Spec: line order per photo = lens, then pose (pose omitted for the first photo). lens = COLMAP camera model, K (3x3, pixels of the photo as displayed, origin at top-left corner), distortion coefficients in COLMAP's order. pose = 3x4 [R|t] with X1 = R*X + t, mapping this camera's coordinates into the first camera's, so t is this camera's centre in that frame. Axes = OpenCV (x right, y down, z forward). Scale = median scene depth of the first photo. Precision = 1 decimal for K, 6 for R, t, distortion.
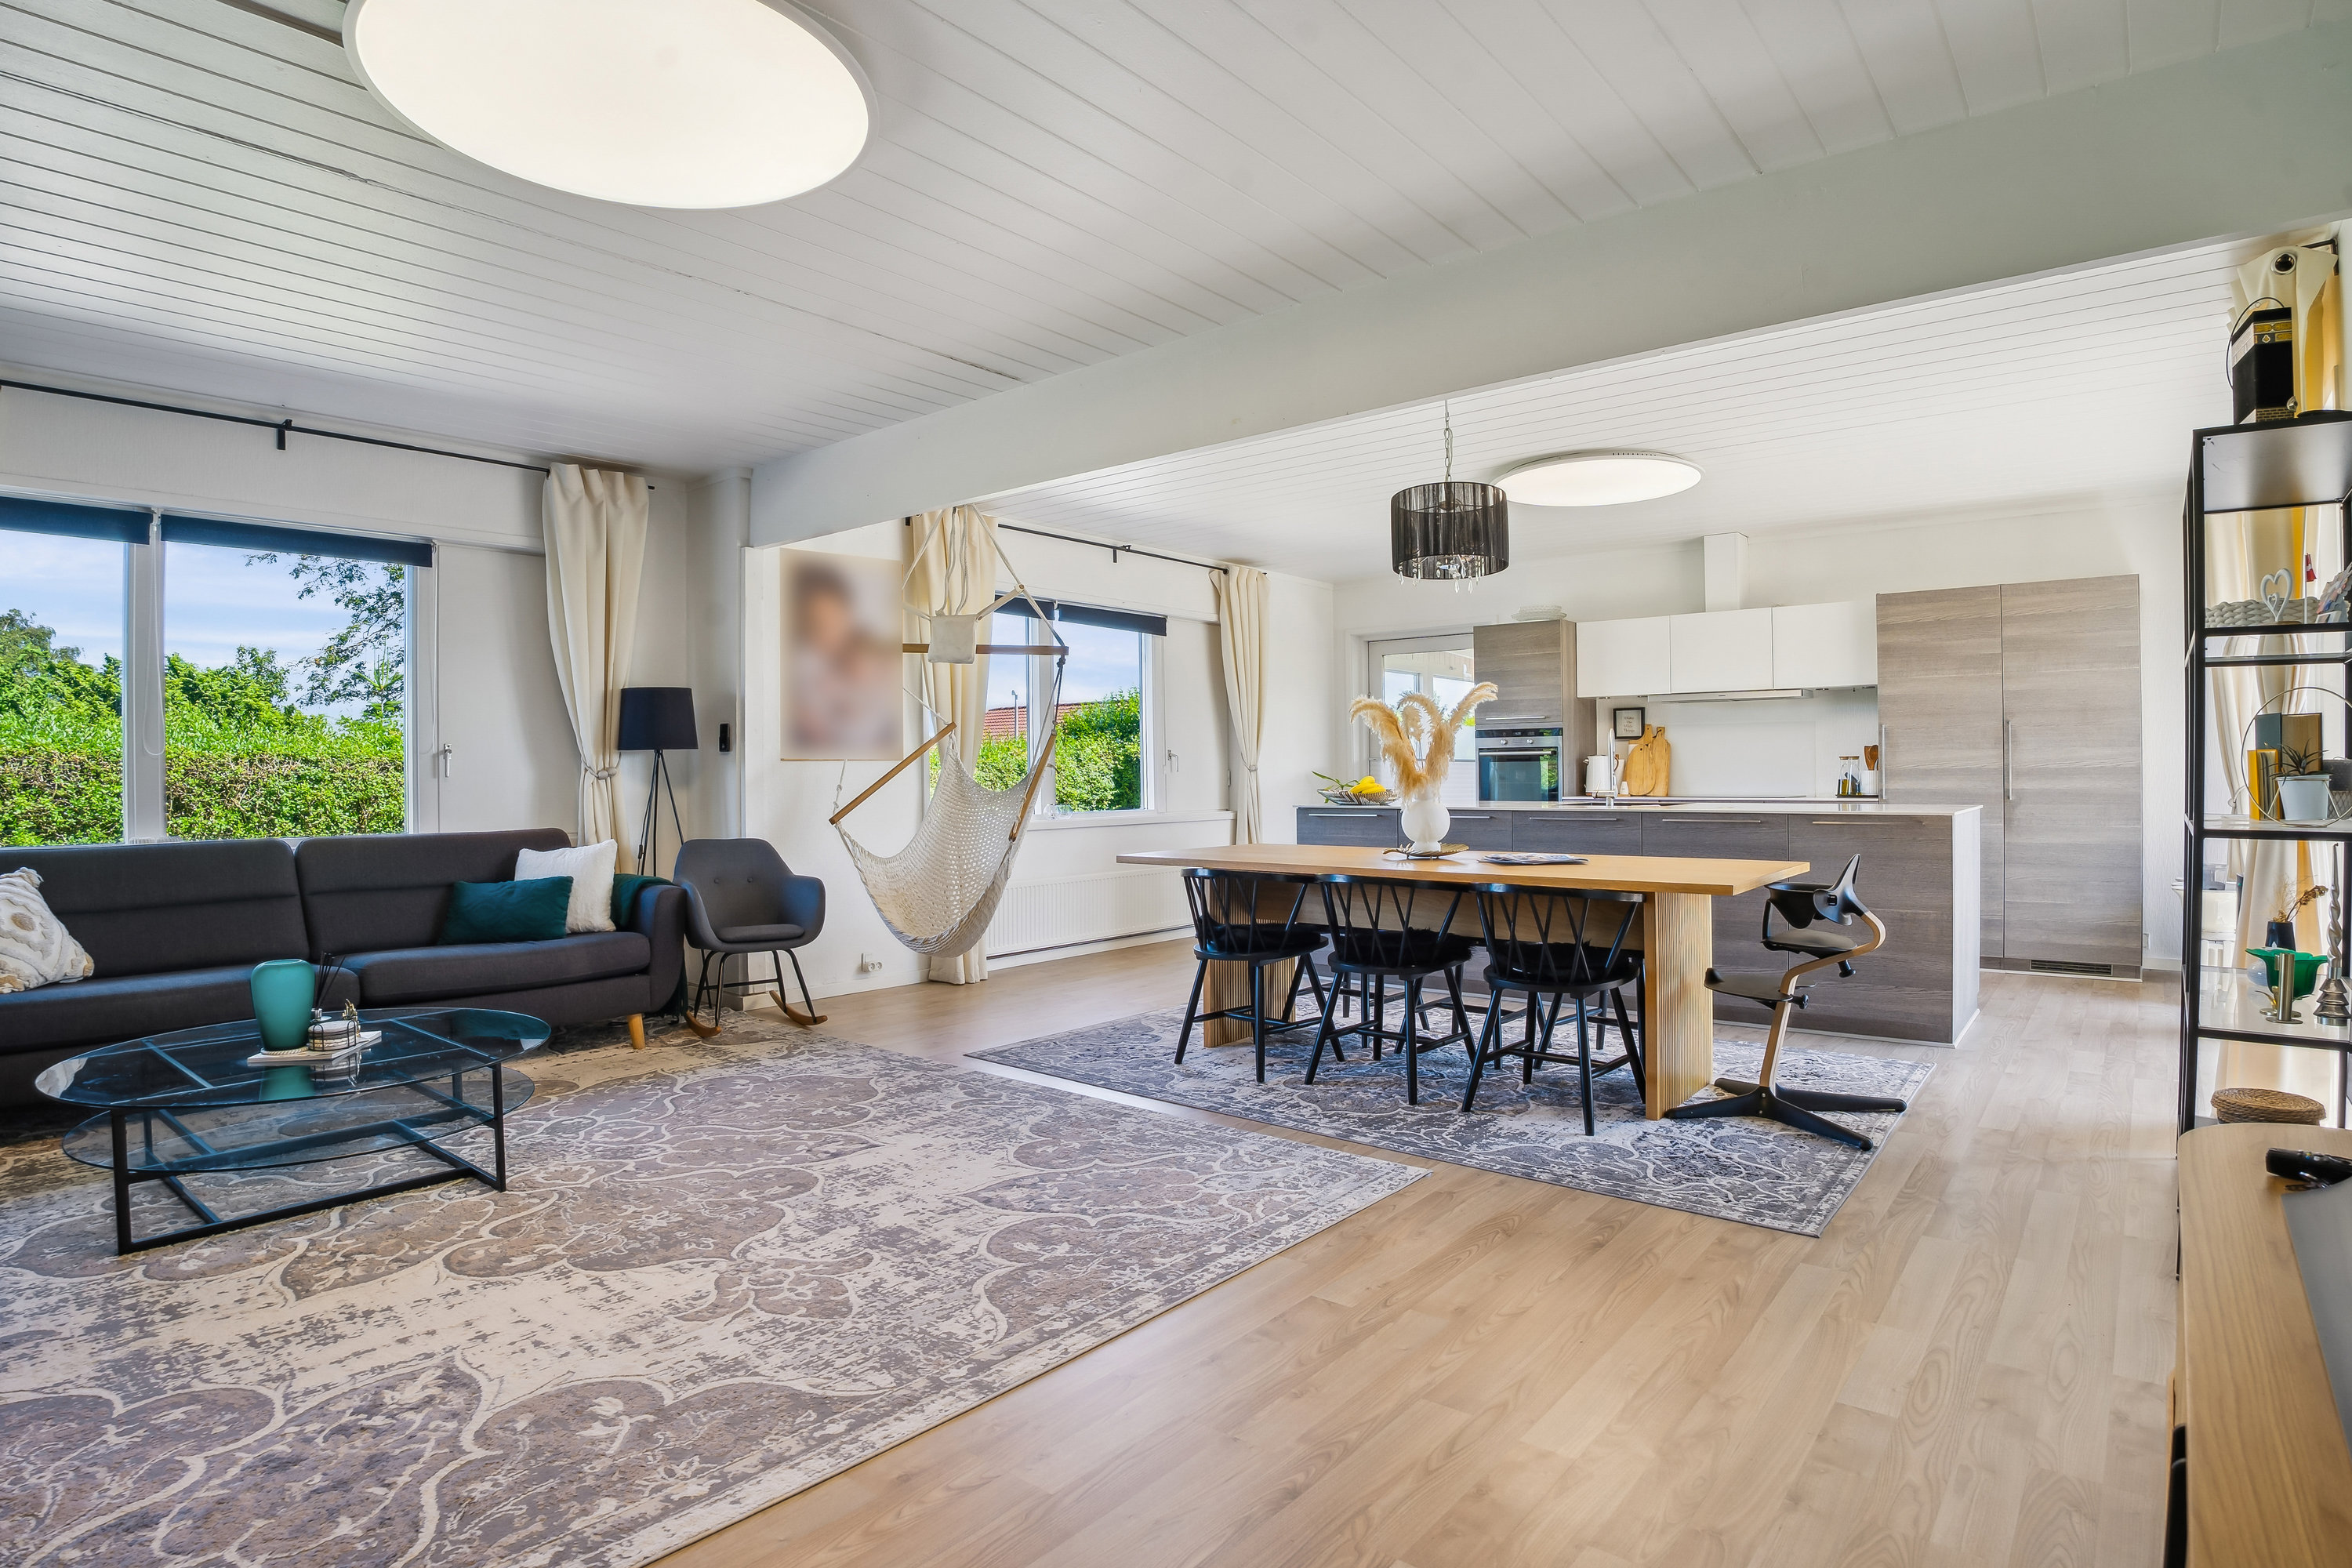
lens RADIAL K [[1239.0, 0, 1176.0], [0, 1239.0, 784.0], [0, 0, 1]] dist [-0.109148, 0.029348]
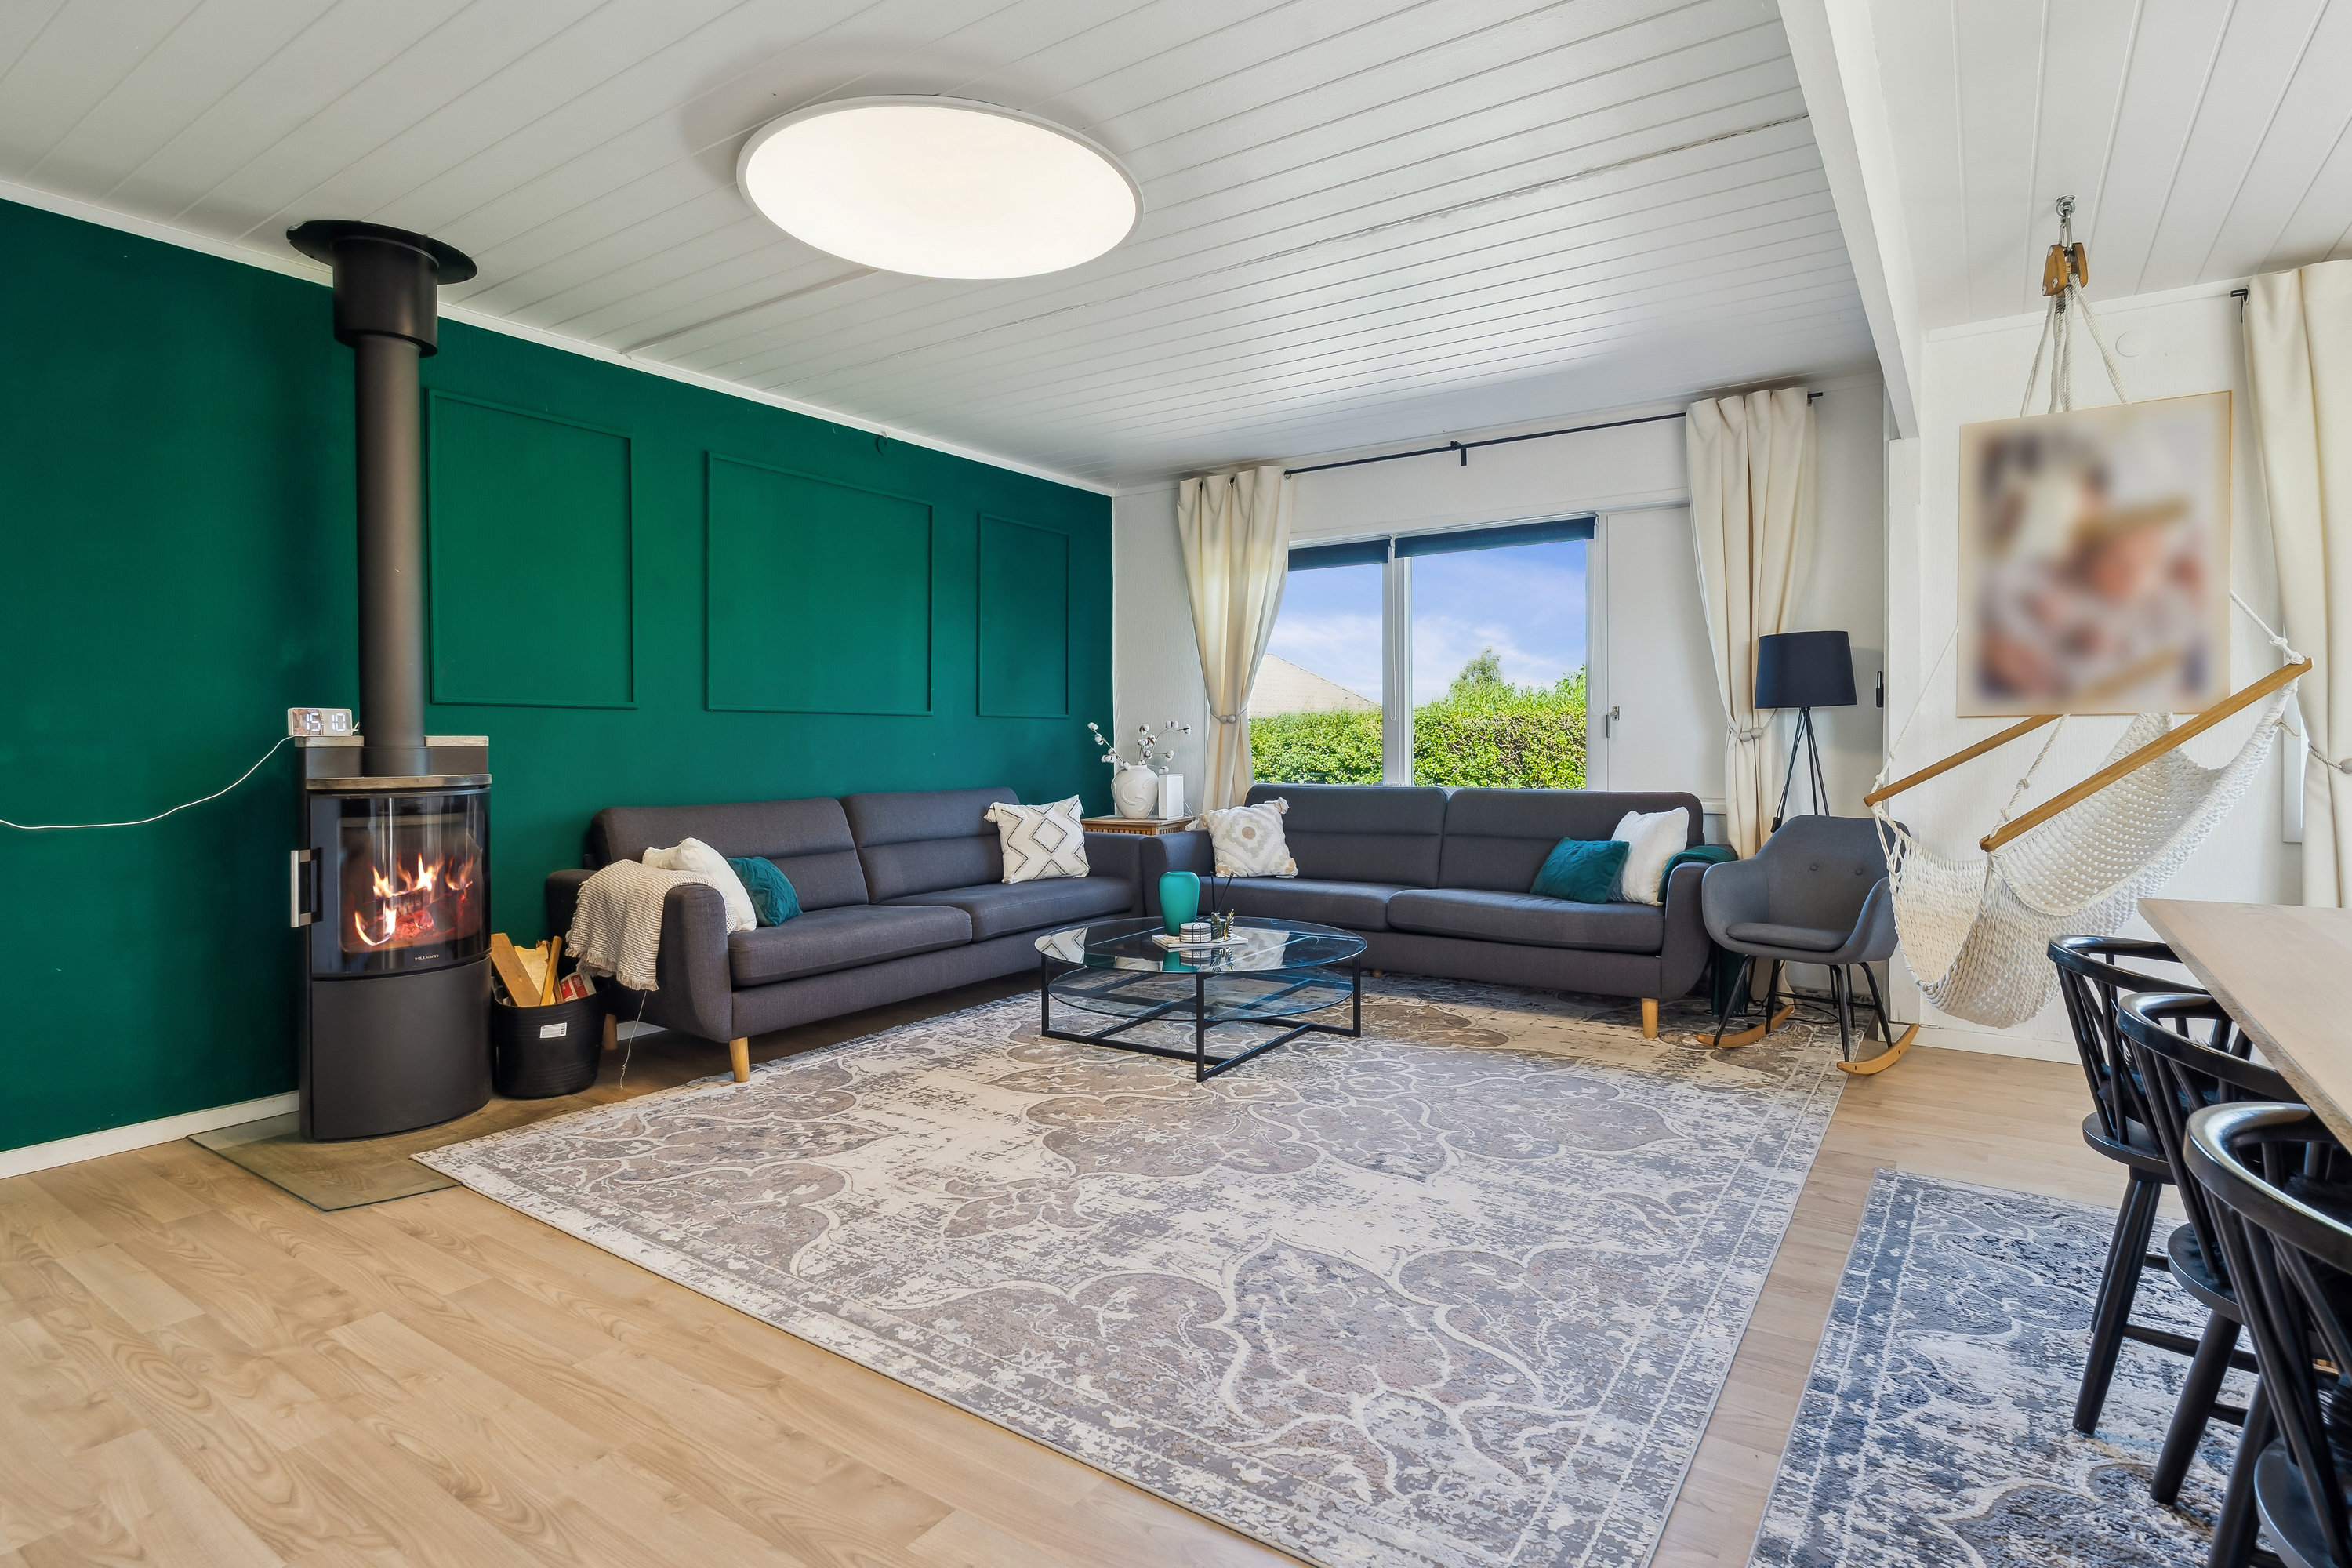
lens RADIAL K [[1190.4, 0, 1177.4], [0, 1190.4, 759.5], [0, 0, 1]] dist [-0.003683, -0.000239]
pose [[0.092821, 0.024430, -0.995383, 0.648613], [-0.005519, 0.999696, 0.024021, -0.016800], [0.995668, 0.003264, 0.092927, 0.878696]]
